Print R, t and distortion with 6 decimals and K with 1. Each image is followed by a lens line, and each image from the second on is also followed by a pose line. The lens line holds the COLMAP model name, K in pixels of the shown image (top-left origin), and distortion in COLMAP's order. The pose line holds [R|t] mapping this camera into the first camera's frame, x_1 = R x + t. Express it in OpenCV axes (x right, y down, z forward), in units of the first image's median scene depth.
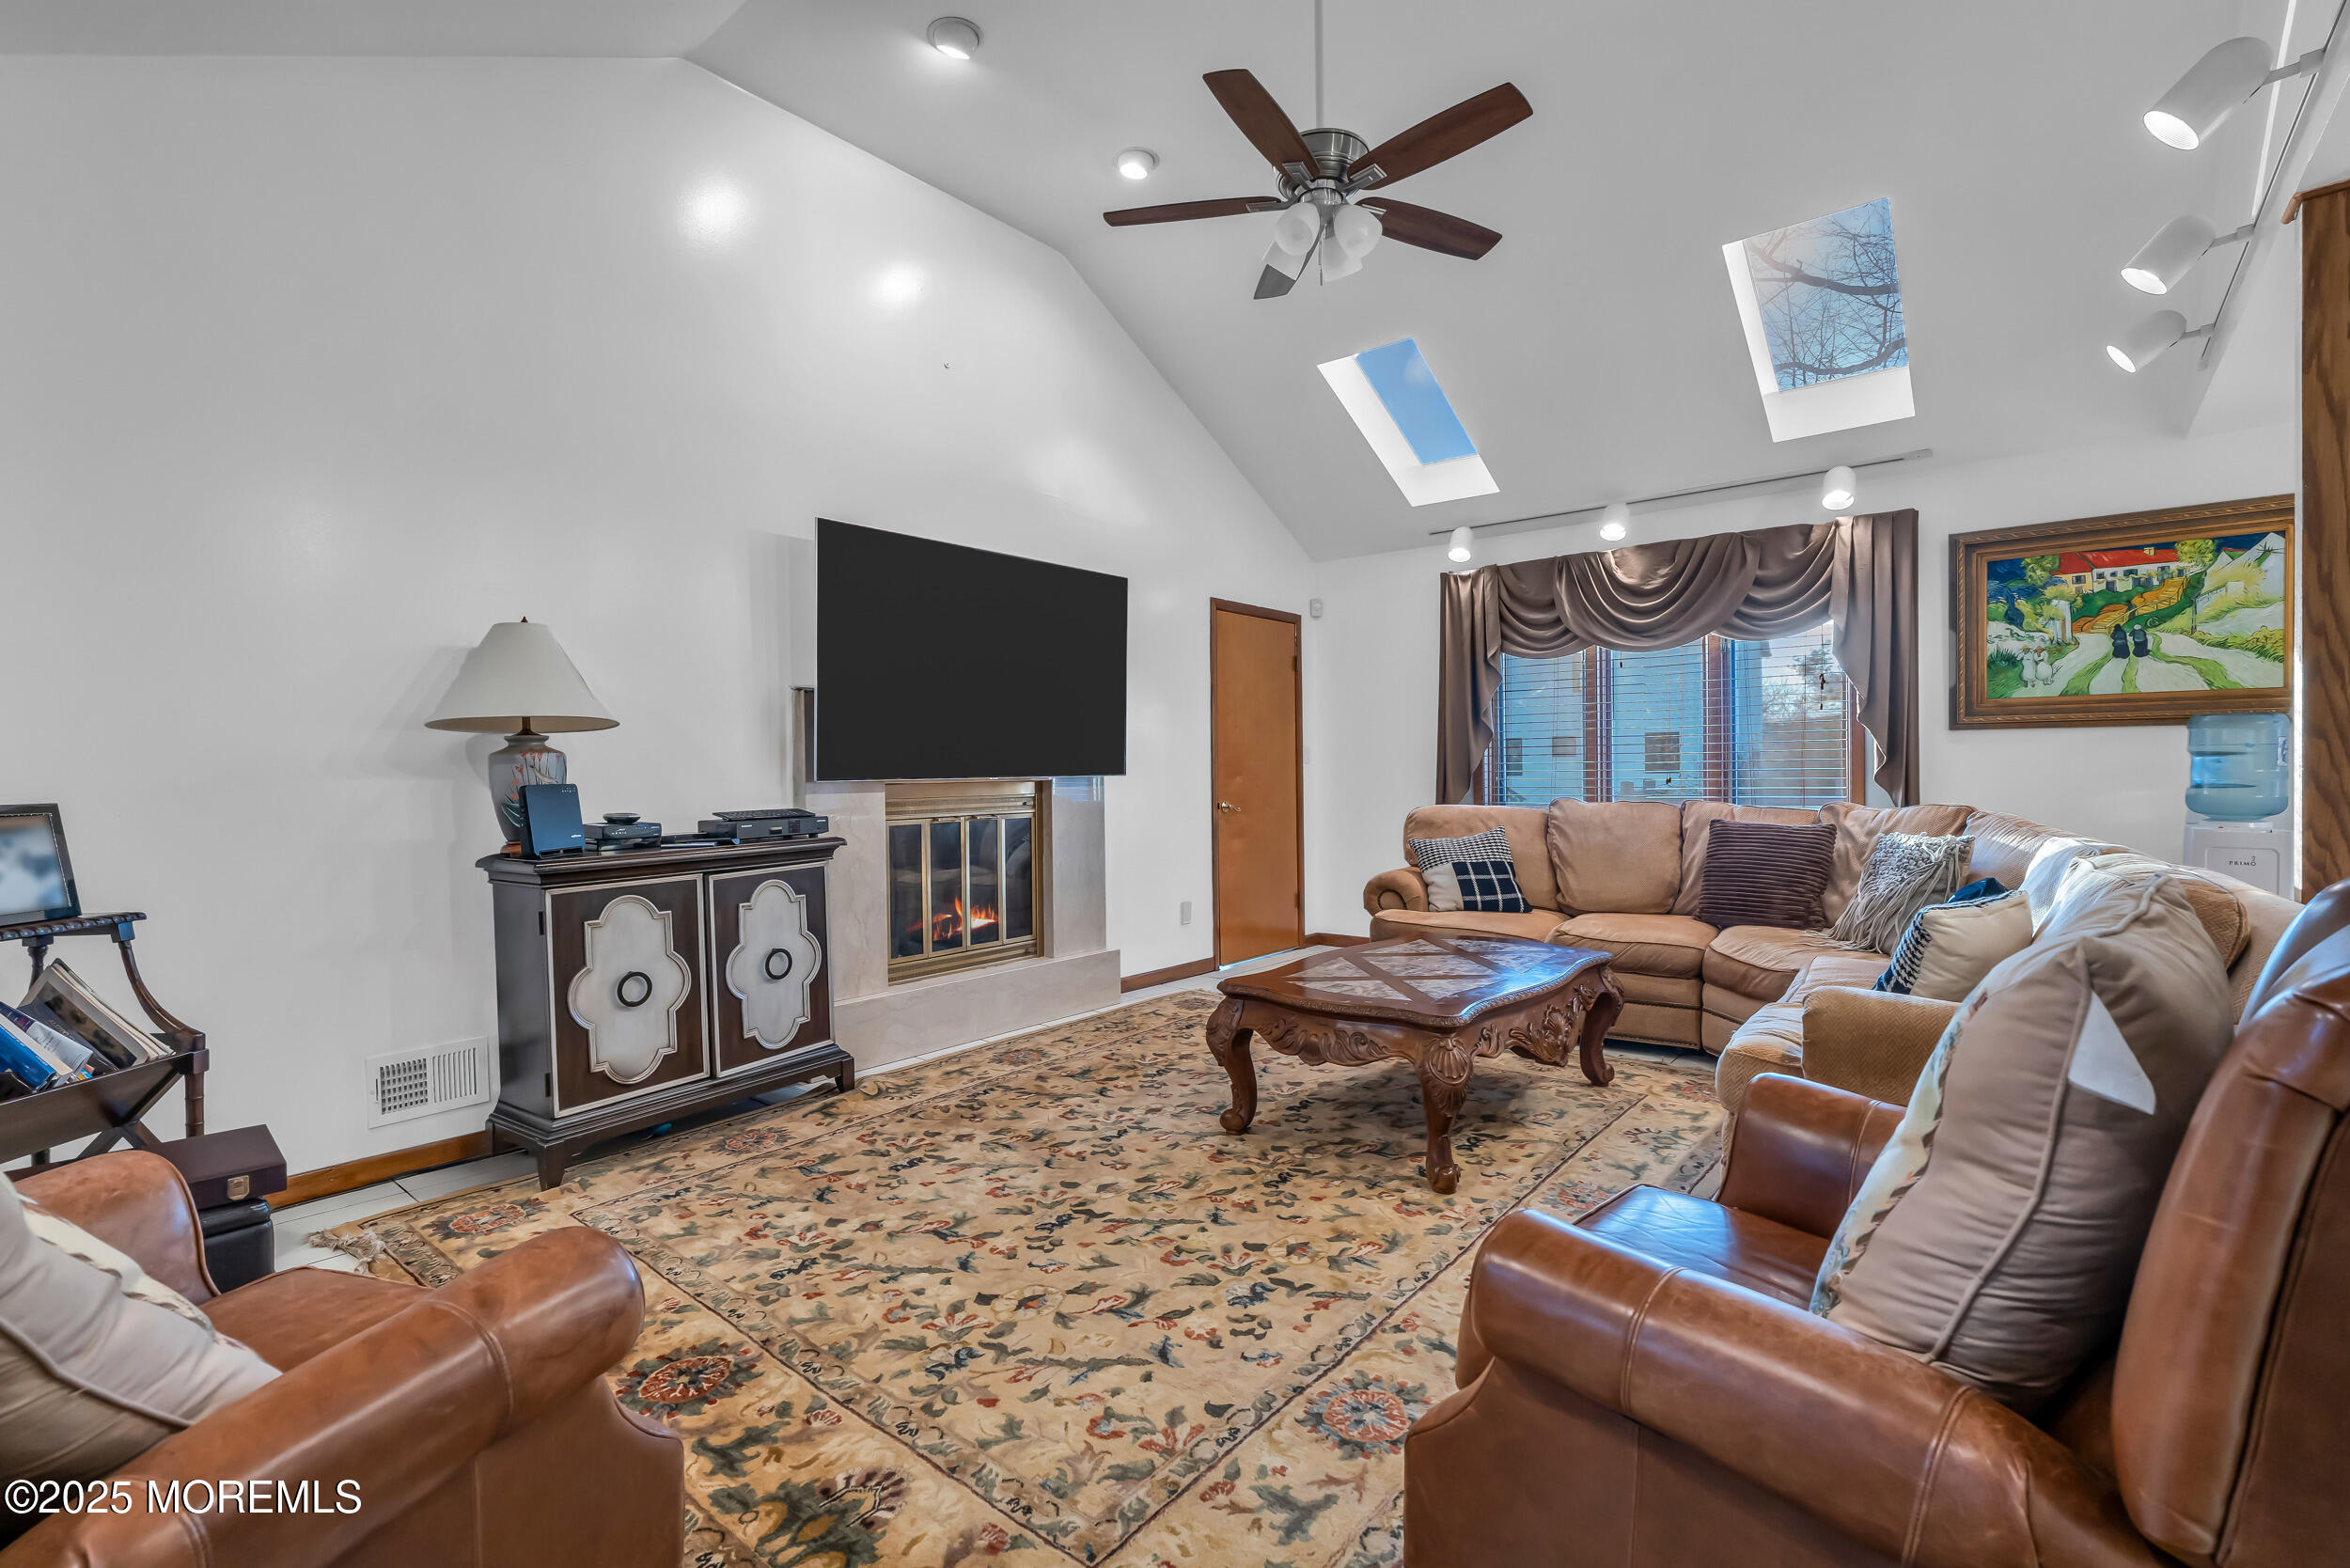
lens RADIAL K [[1063.9, 0, 1178.1], [0, 1063.9, 787.2], [0, 0, 1]] dist [-0.001367, 0.000352]
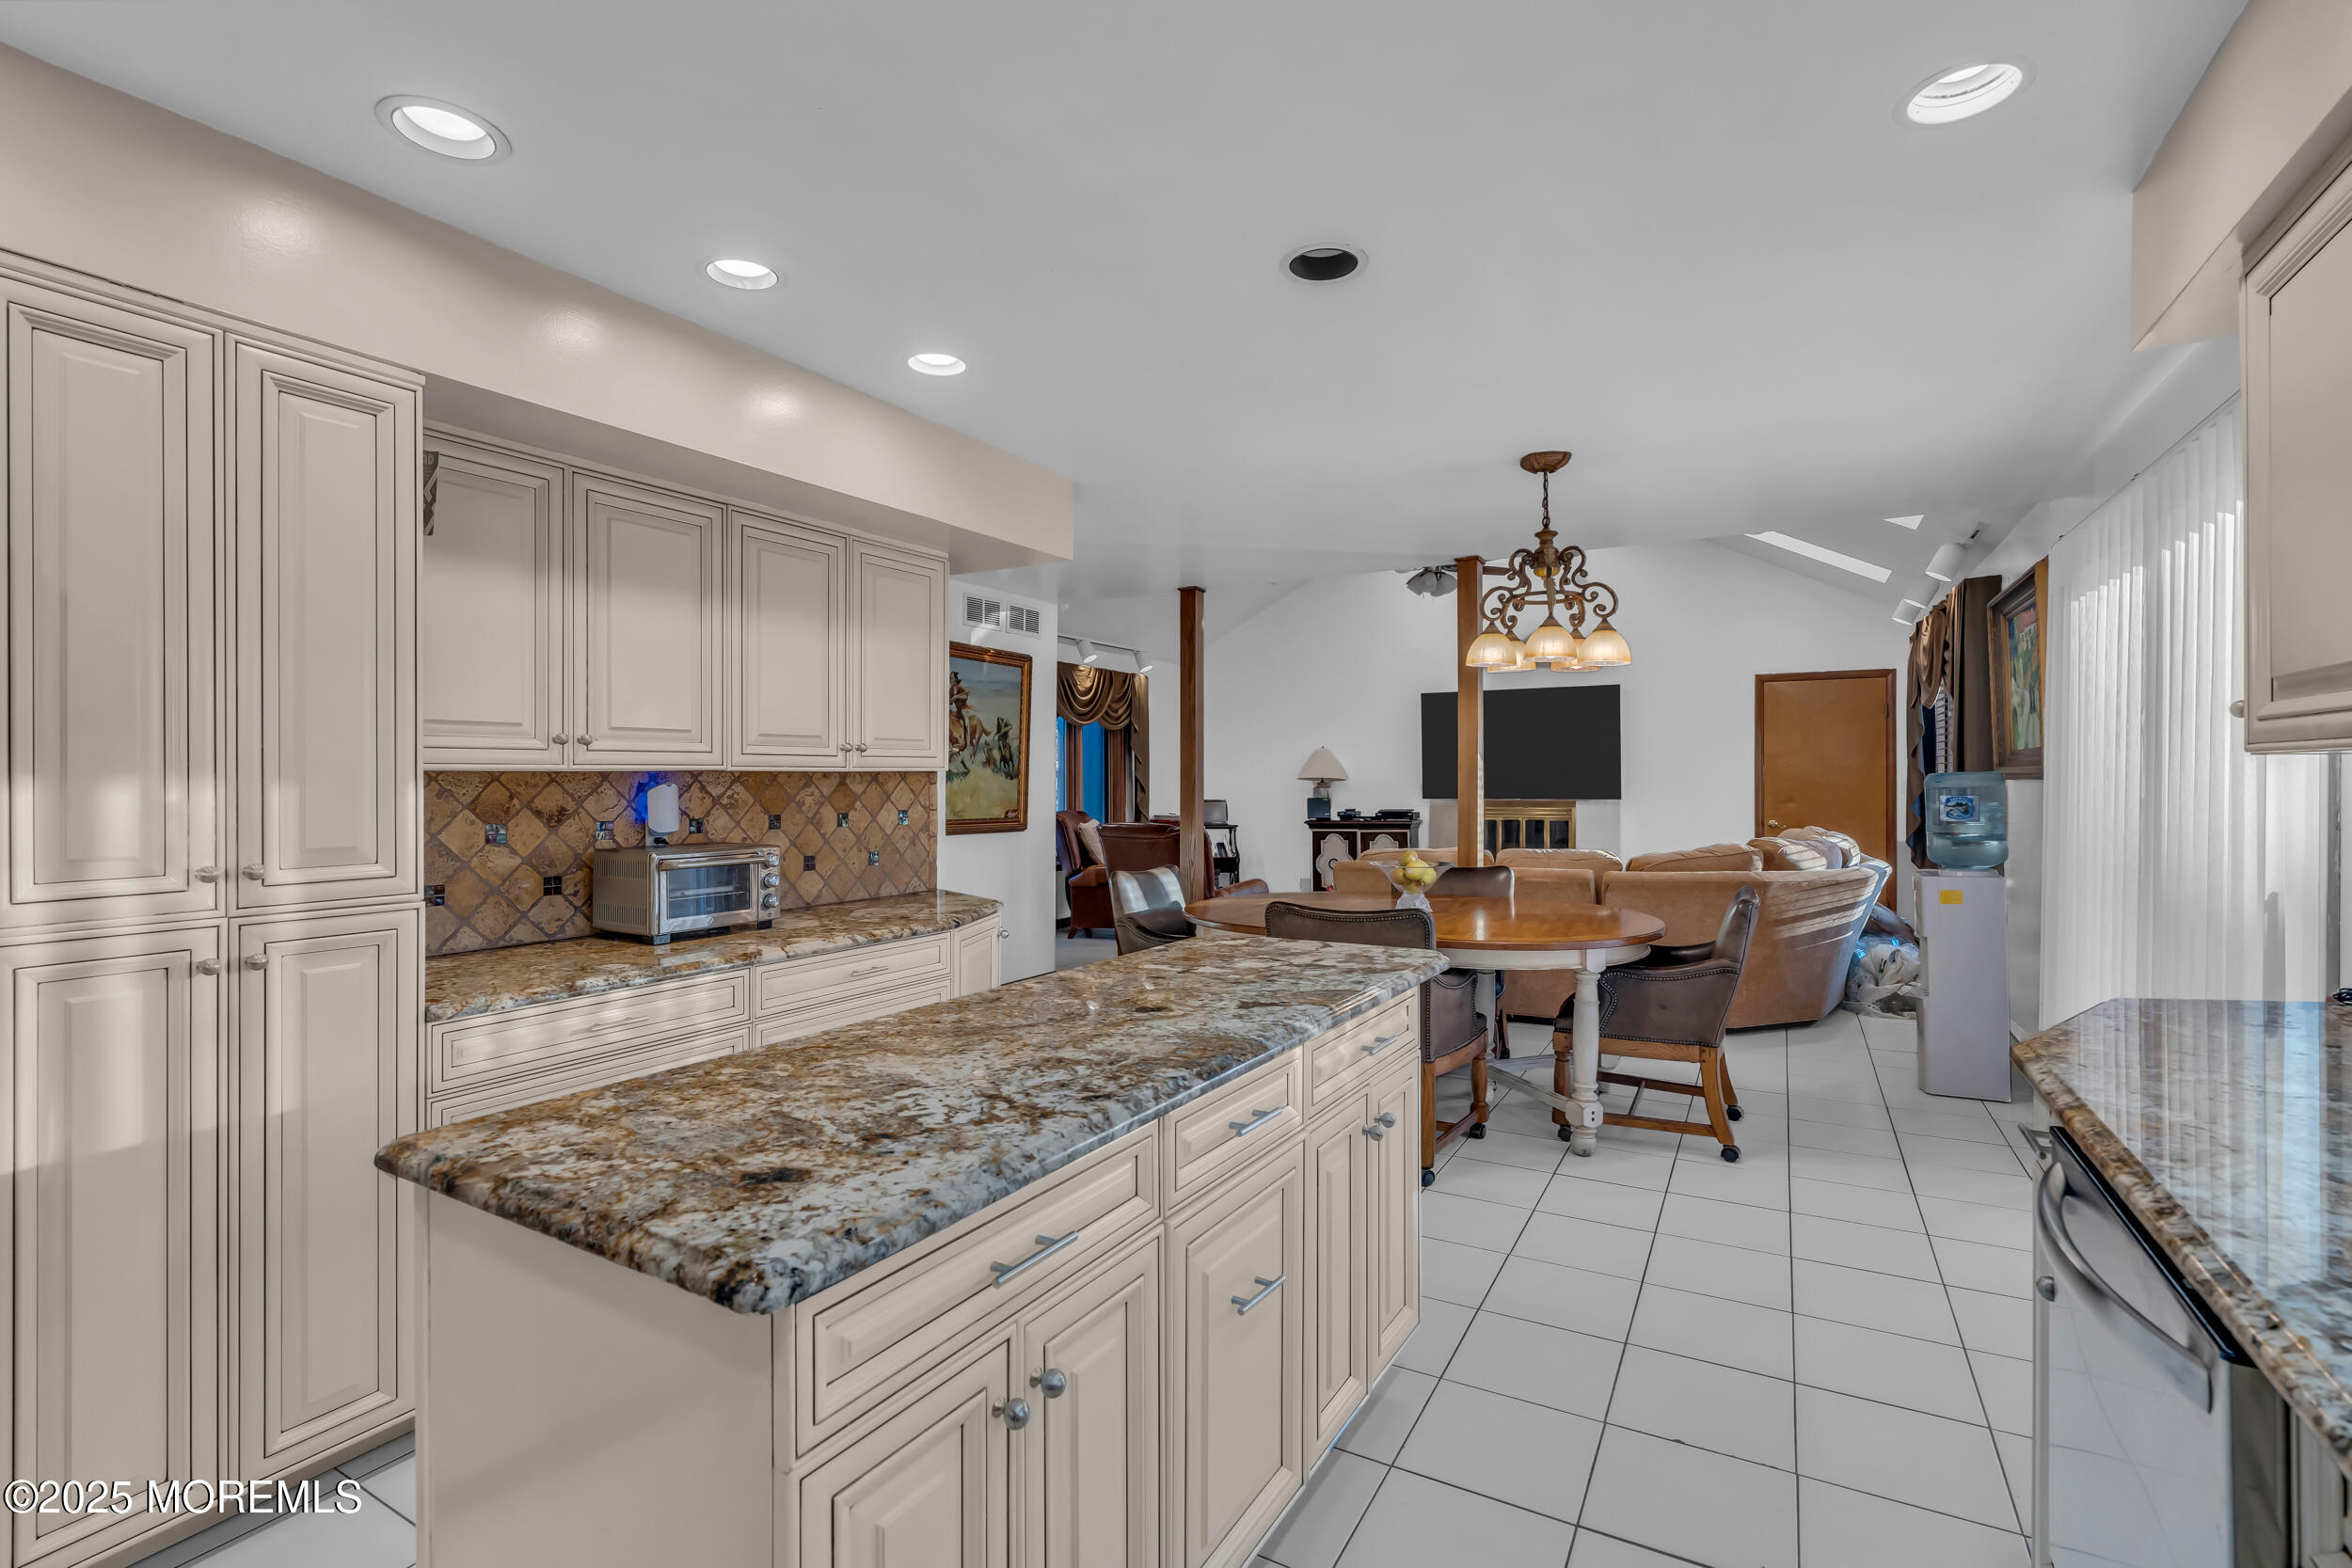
lens RADIAL K [[1064.6, 0, 1179.1], [0, 1064.6, 787.2], [0, 0, 1]] dist [-0.001367, 0.000352]
pose [[0.174000, 0.009483, -0.984700, 2.353722], [-0.018668, 0.999806, 0.006330, -0.043644], [0.984569, 0.017281, 0.174143, 0.007097]]
